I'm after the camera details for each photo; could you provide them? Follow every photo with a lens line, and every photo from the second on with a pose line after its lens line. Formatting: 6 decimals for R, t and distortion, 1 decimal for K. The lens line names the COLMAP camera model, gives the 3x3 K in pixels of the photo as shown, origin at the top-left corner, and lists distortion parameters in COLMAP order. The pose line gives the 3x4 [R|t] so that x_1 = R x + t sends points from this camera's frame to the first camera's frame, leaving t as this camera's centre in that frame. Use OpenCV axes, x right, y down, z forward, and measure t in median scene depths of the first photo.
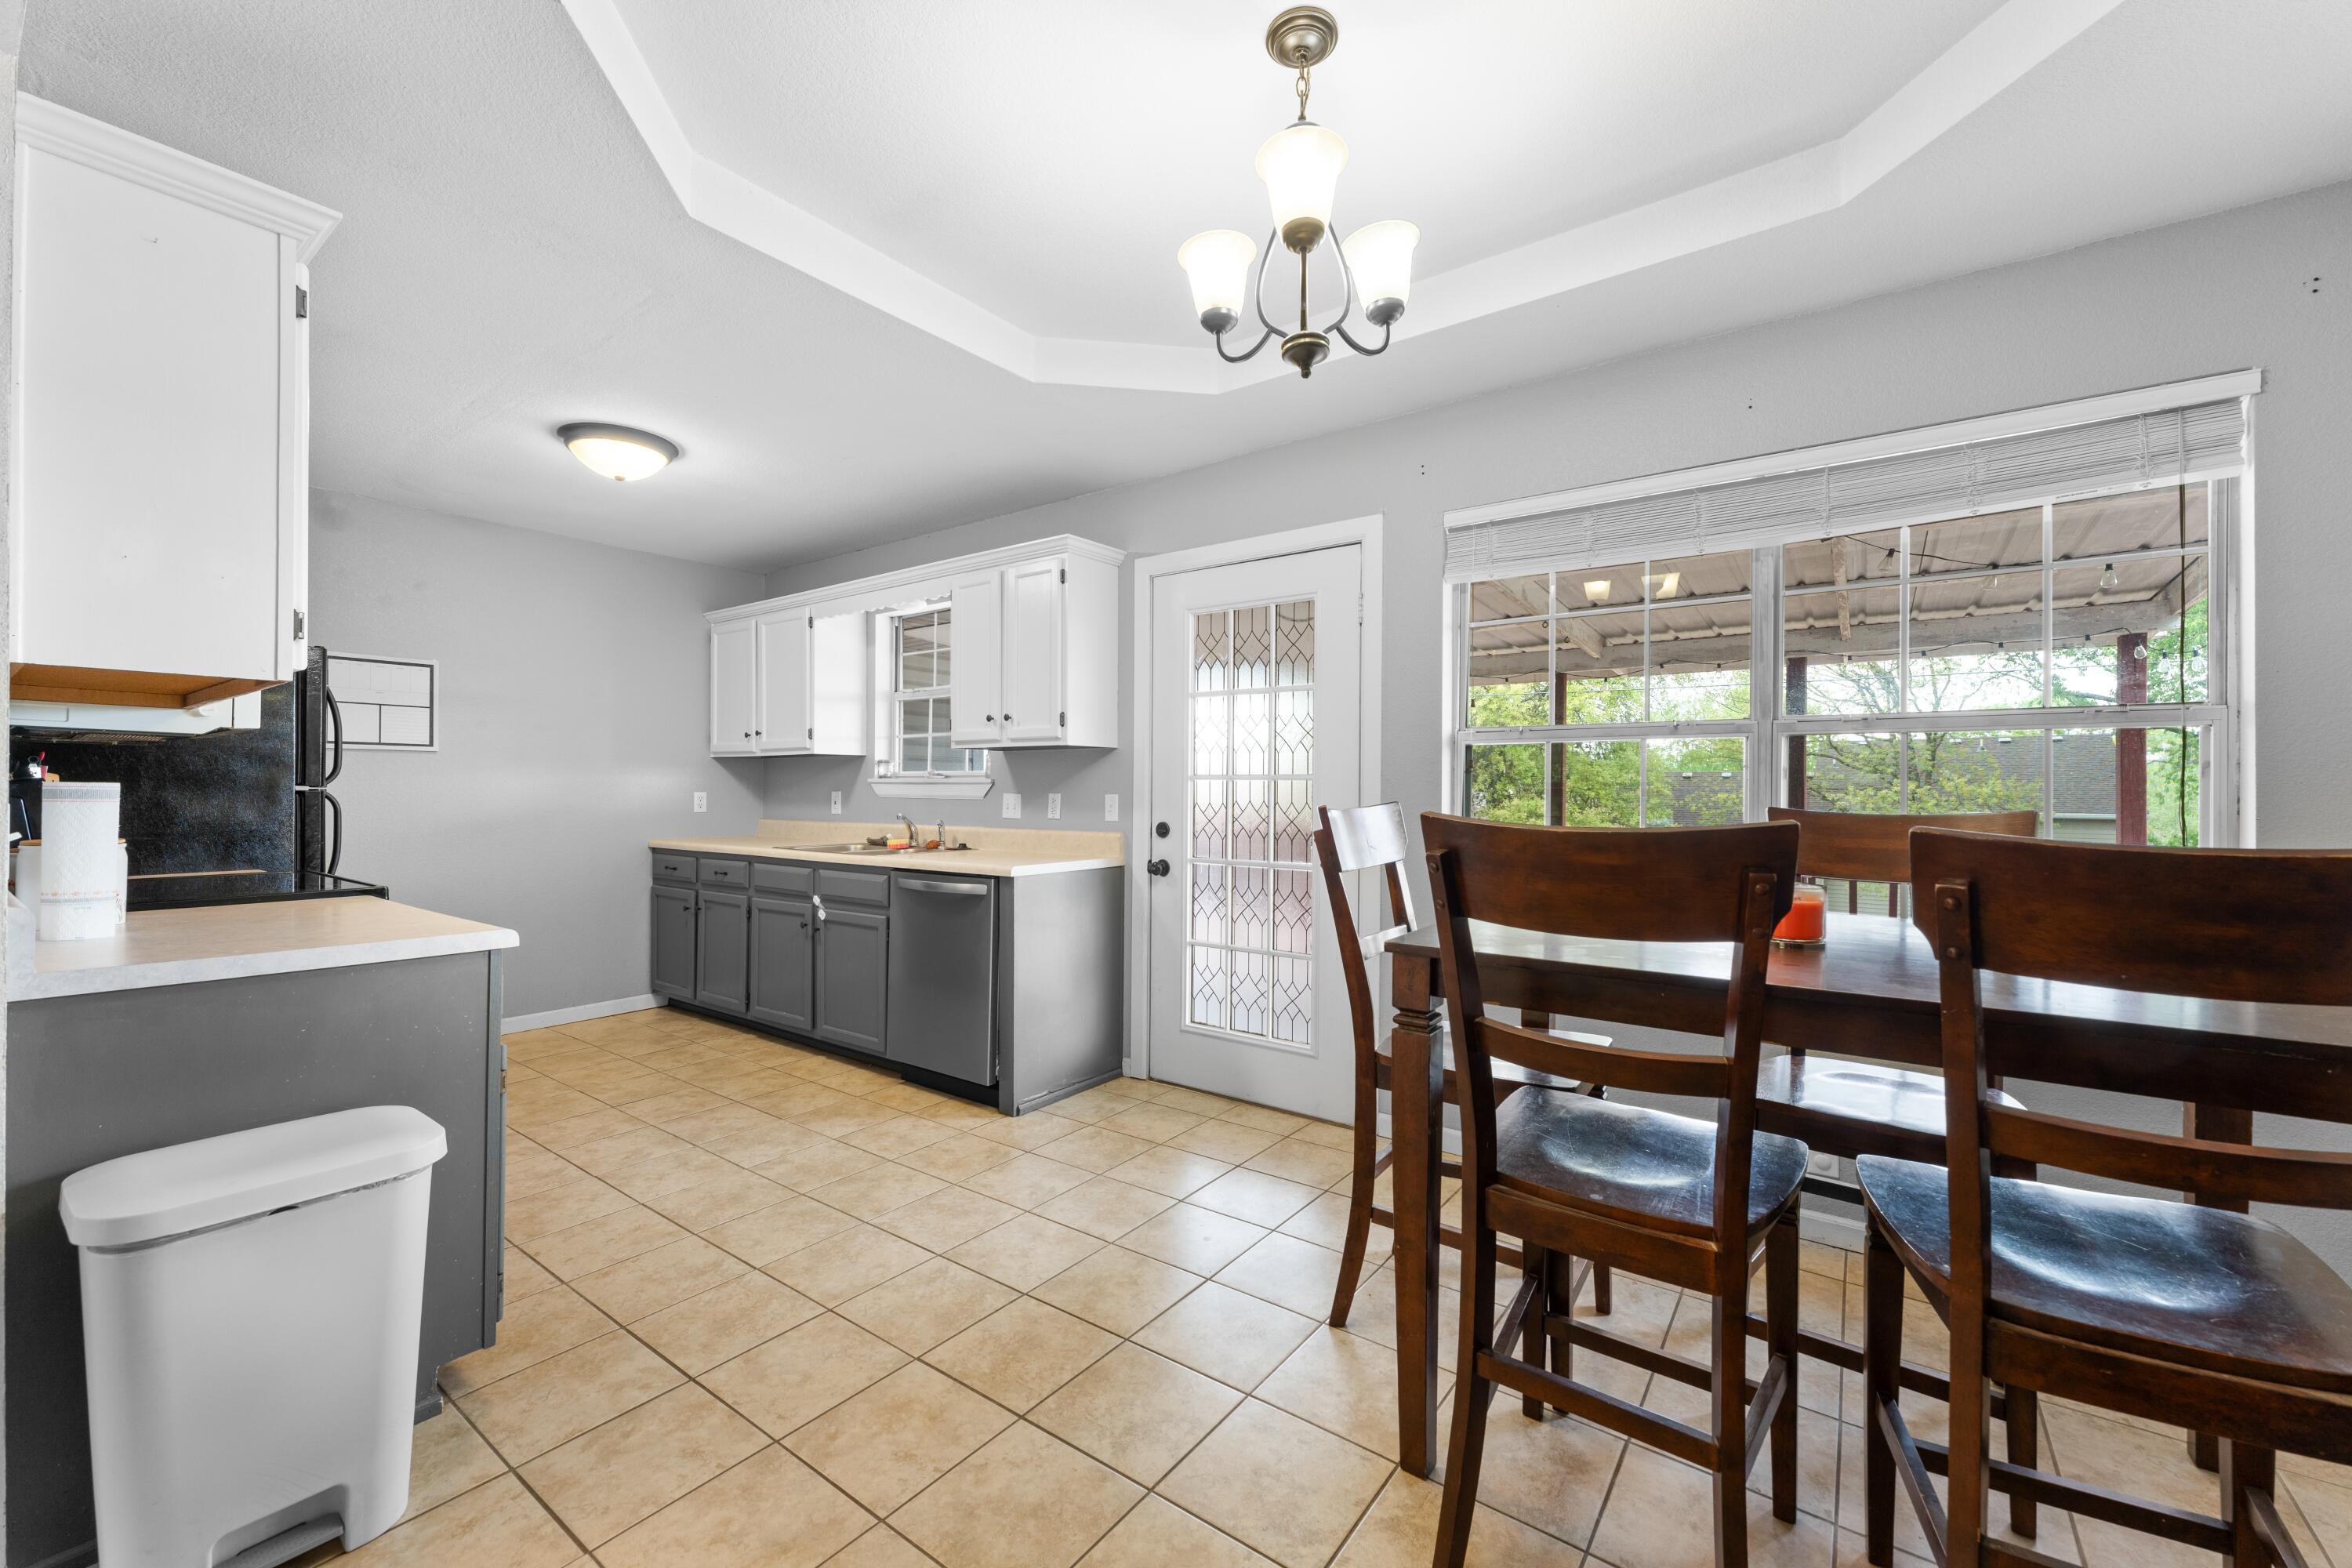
lens RADIAL K [[934.5, 0, 1176.0], [0, 934.5, 784.0], [0, 0, 1]] dist [-0.001737, -0.000051]
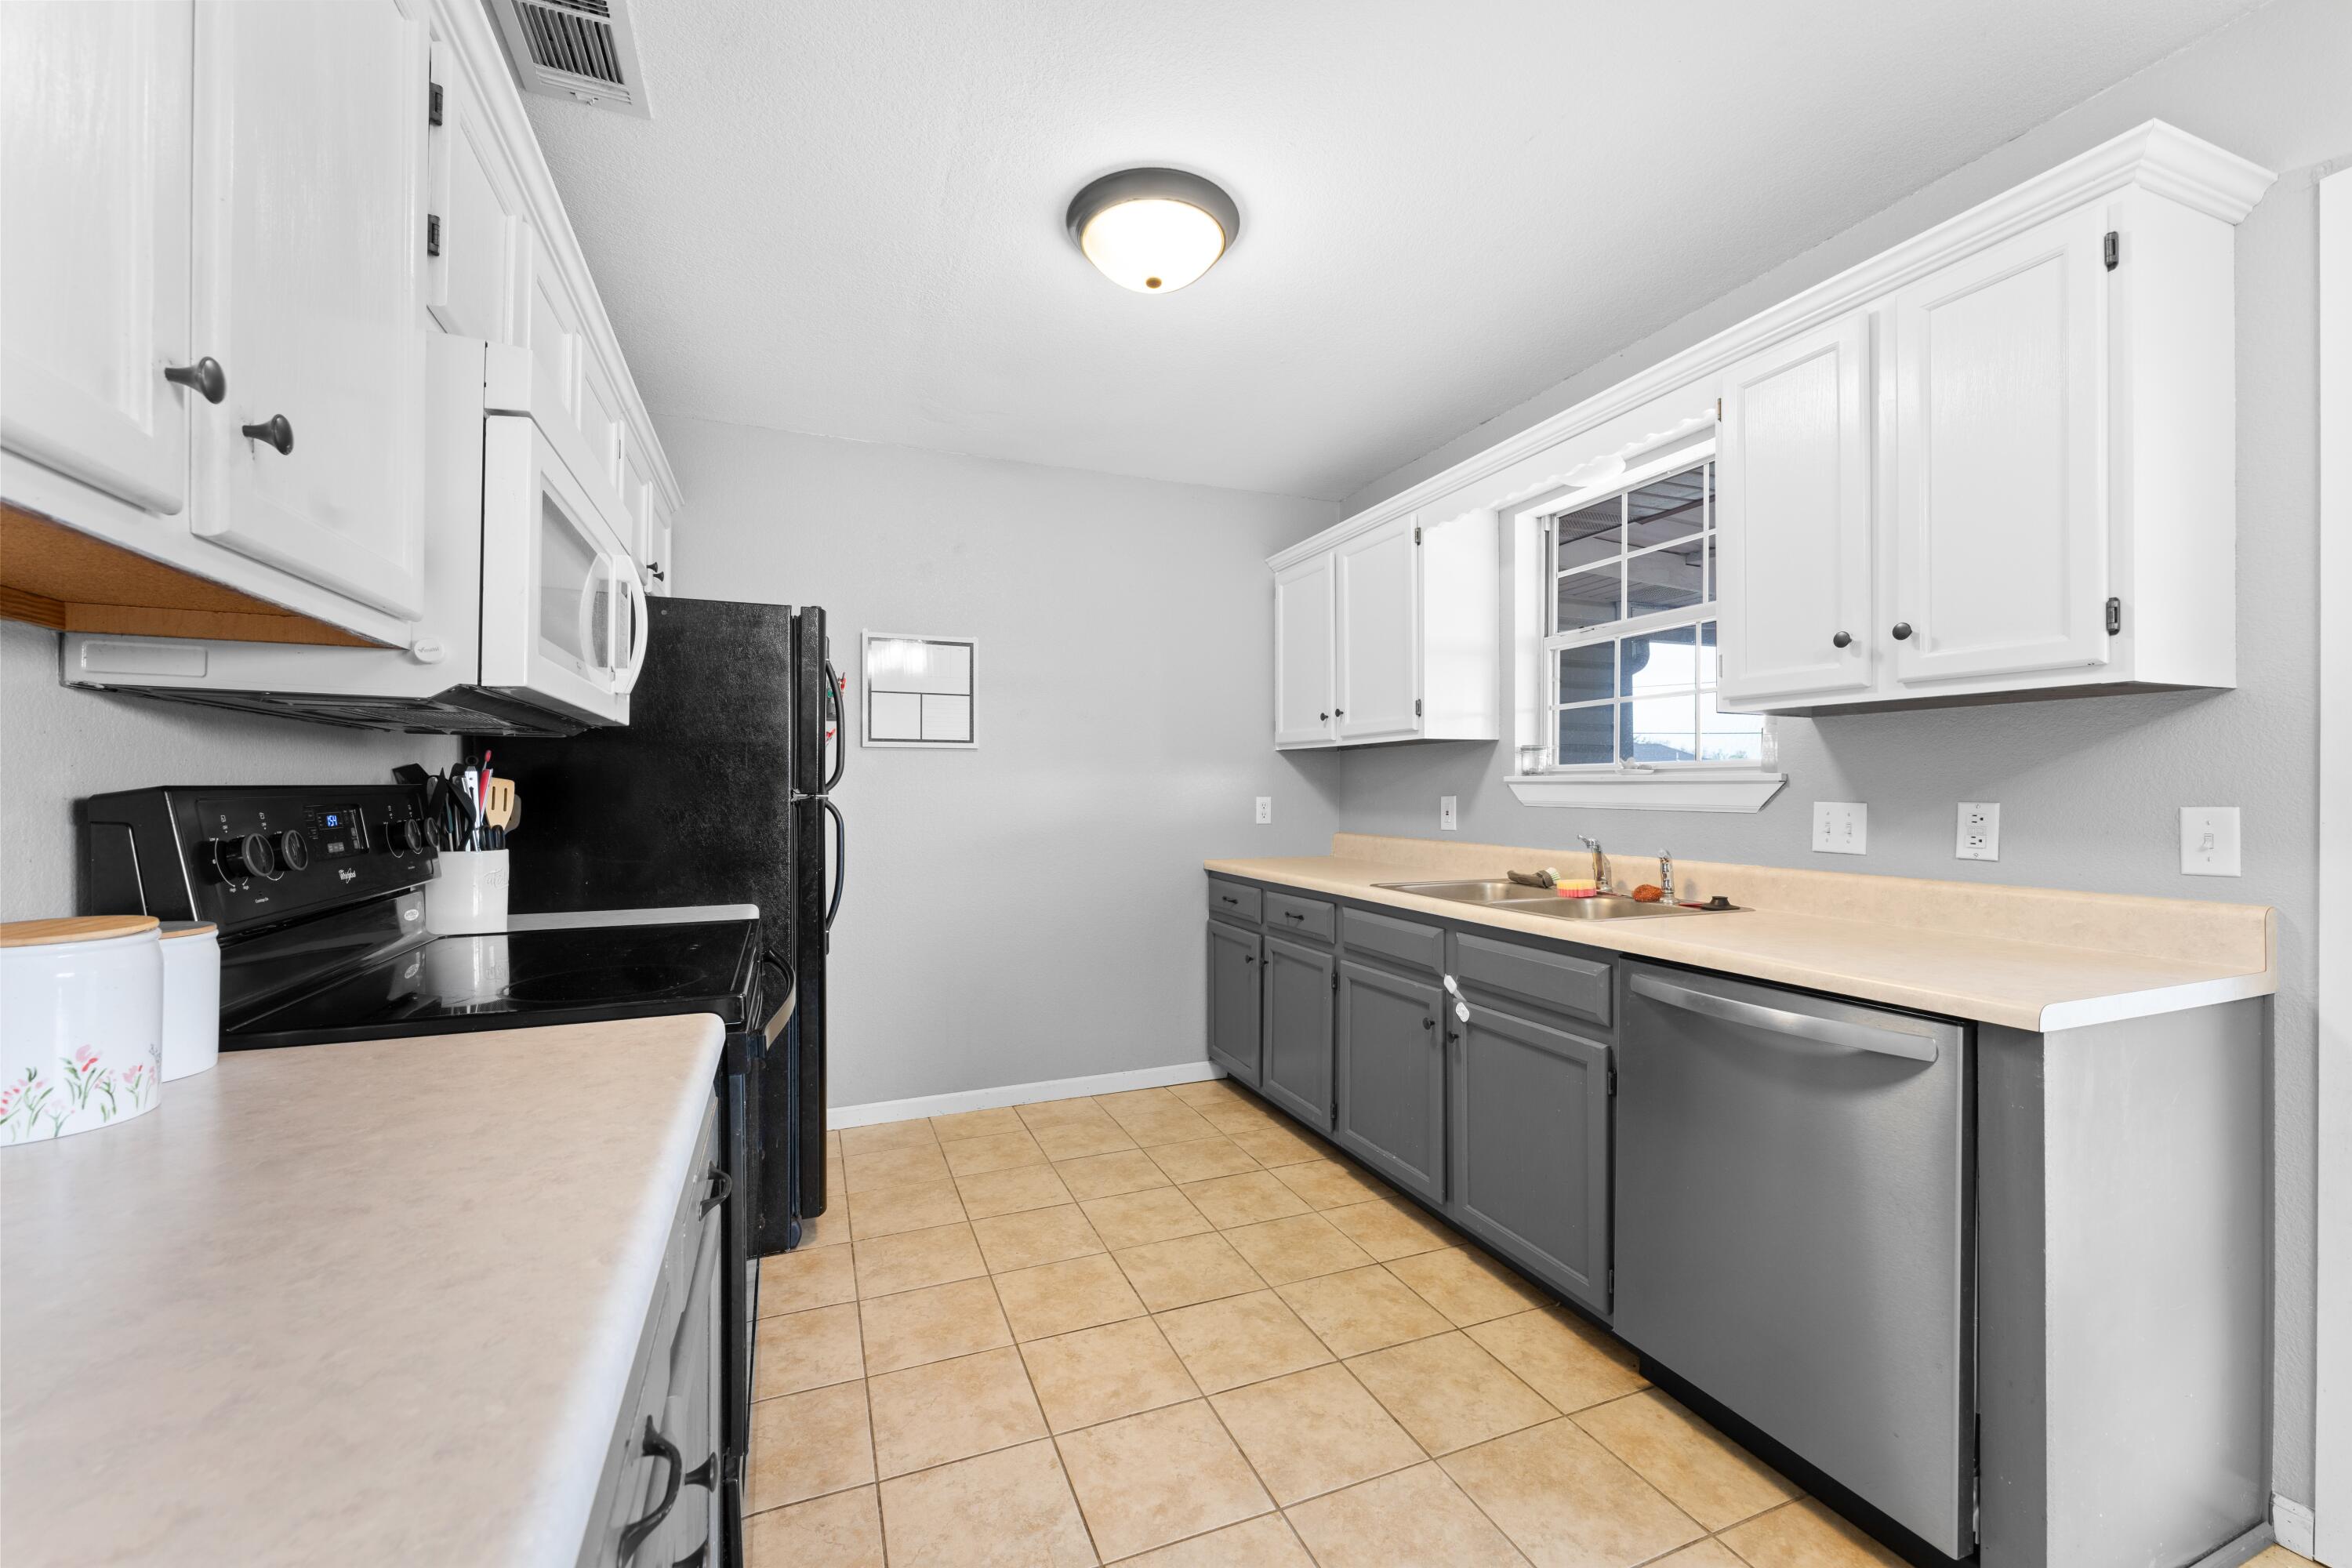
lens RADIAL K [[940.6, 0, 1176.0], [0, 940.6, 784.0], [0, 0, 1]] dist [0.005843, 0.000067]
pose [[0.851926, -0.006848, -0.523617, -0.221135], [0.007029, 0.999974, -0.001641, -0.001214], [0.523615, -0.002283, 0.851952, 0.406690]]
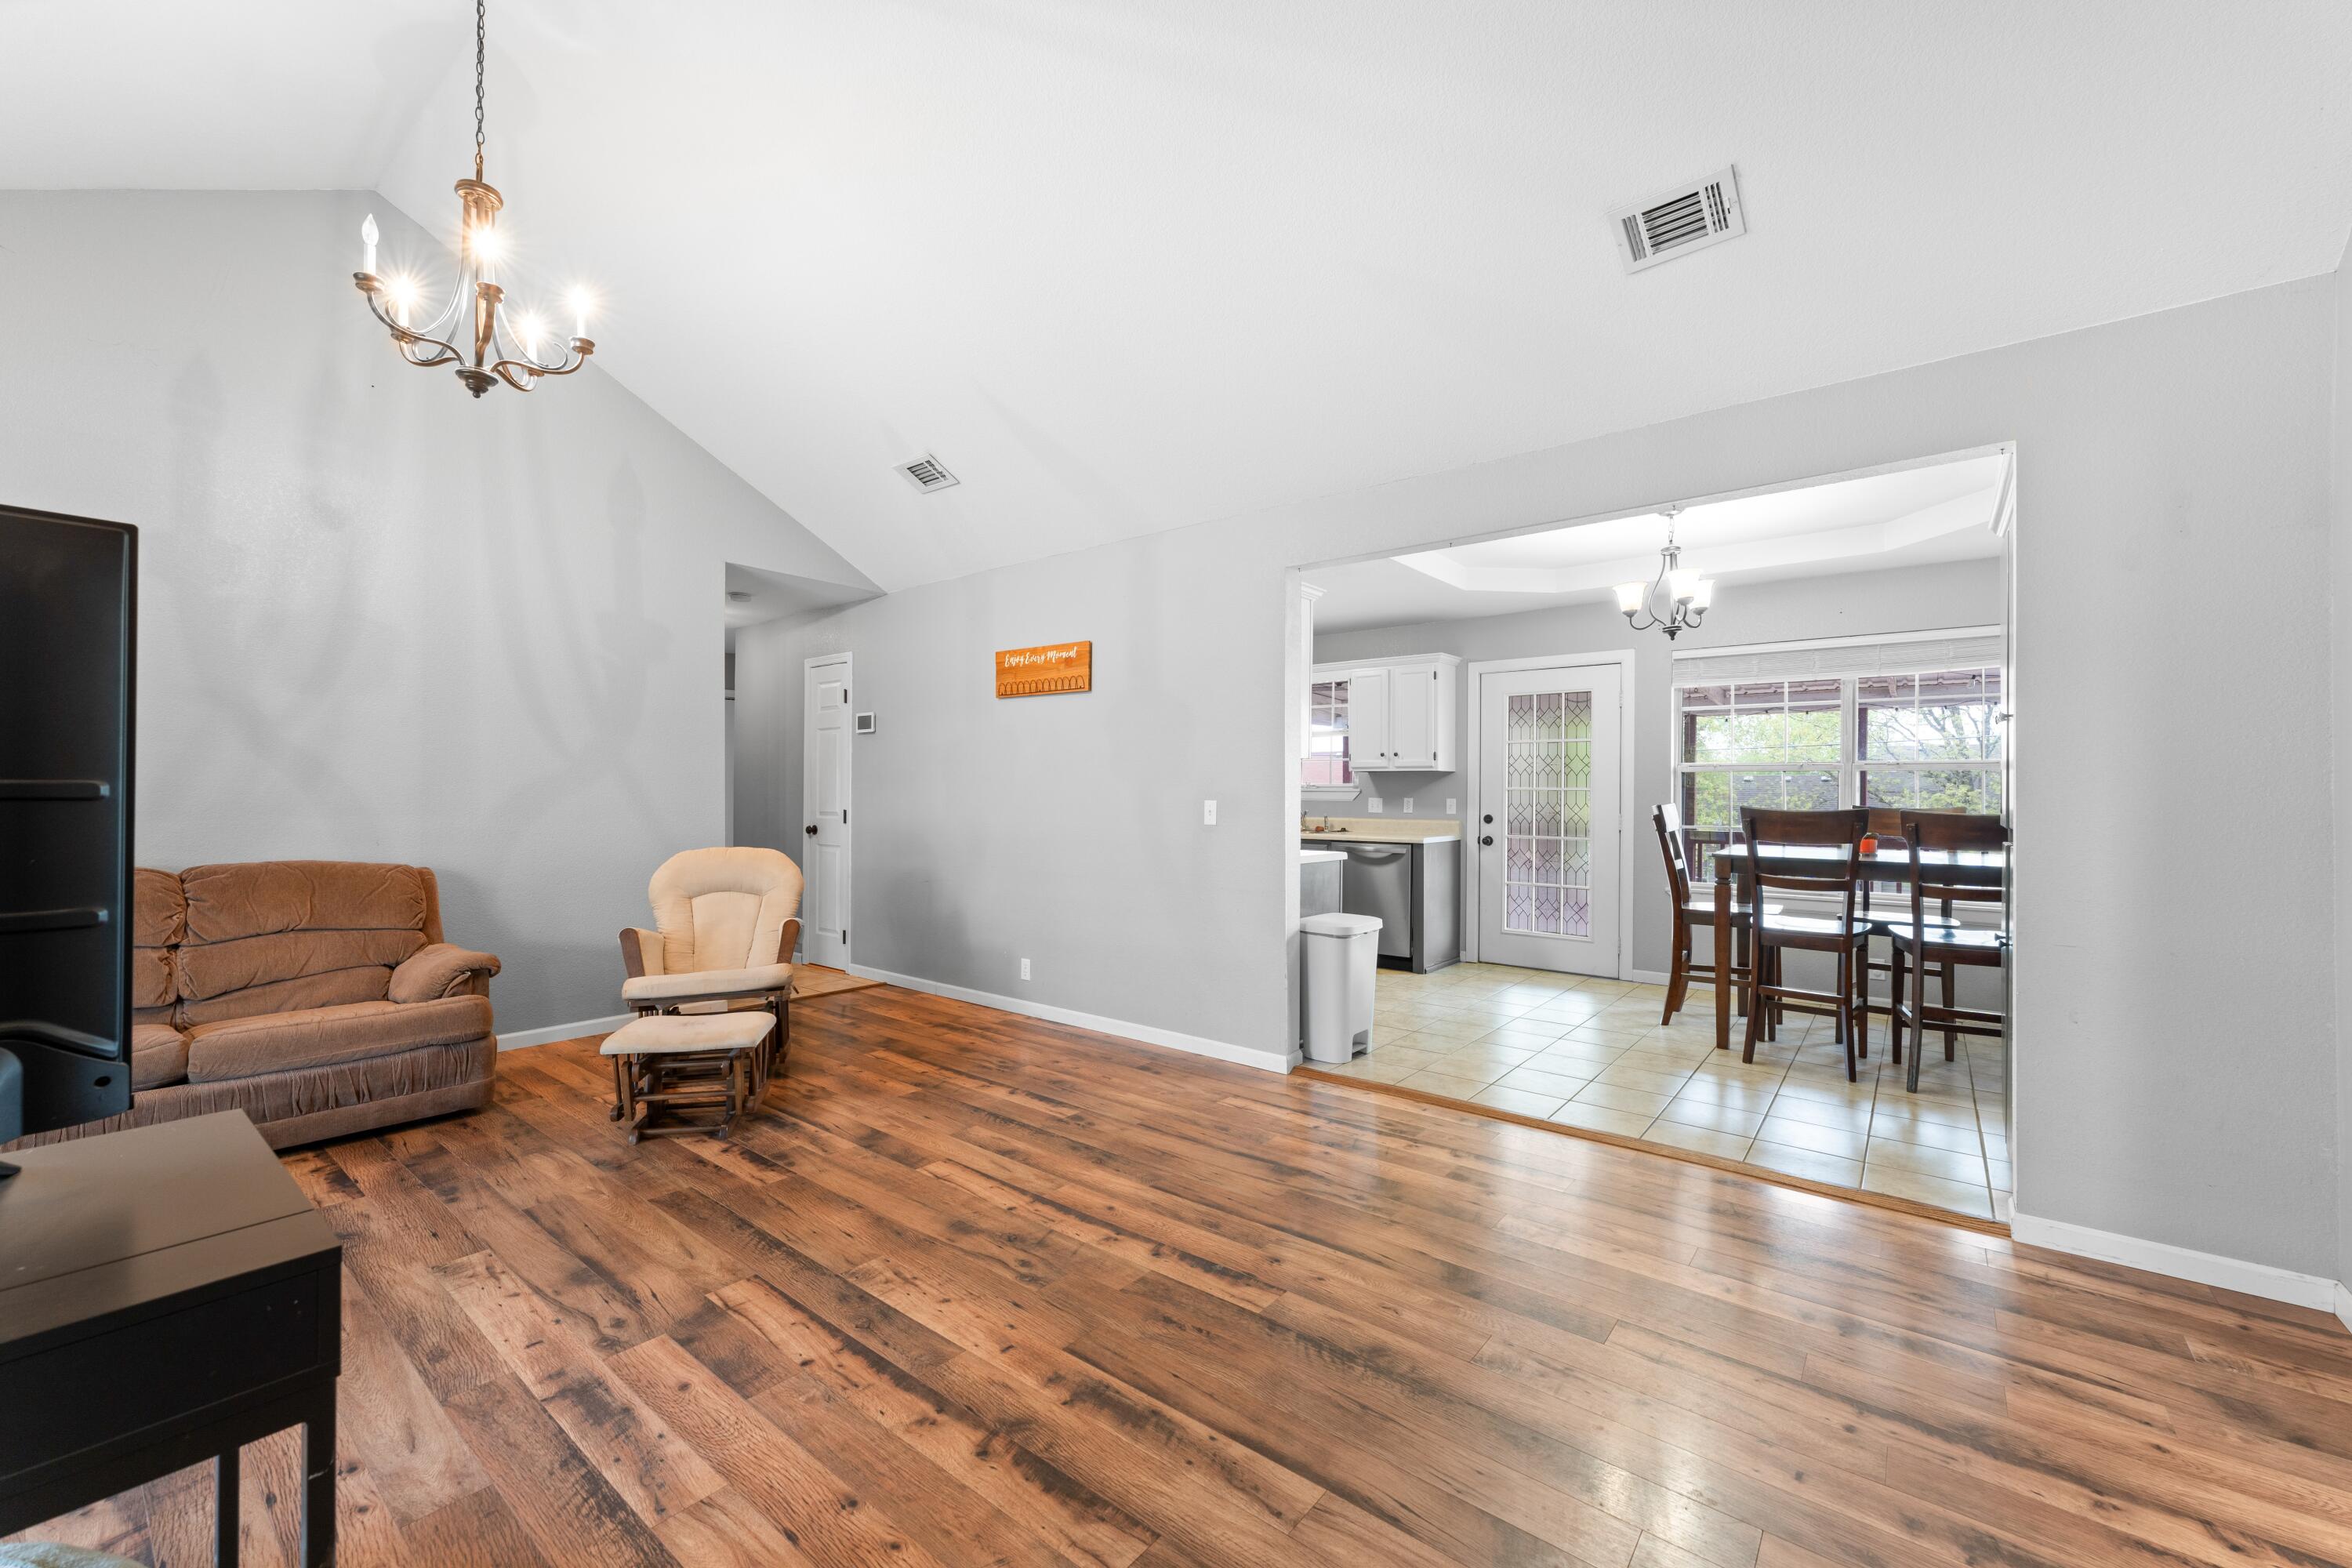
lens RADIAL K [[940.6, 0, 1176.0], [0, 940.6, 784.0], [0, 0, 1]] dist [0.005843, 0.000067]
pose [[0.999322, -0.000274, -0.036807, -0.485547], [0.000205, 0.999998, -0.001863, -0.011904], [0.036807, 0.001854, 0.999321, -0.710982]]
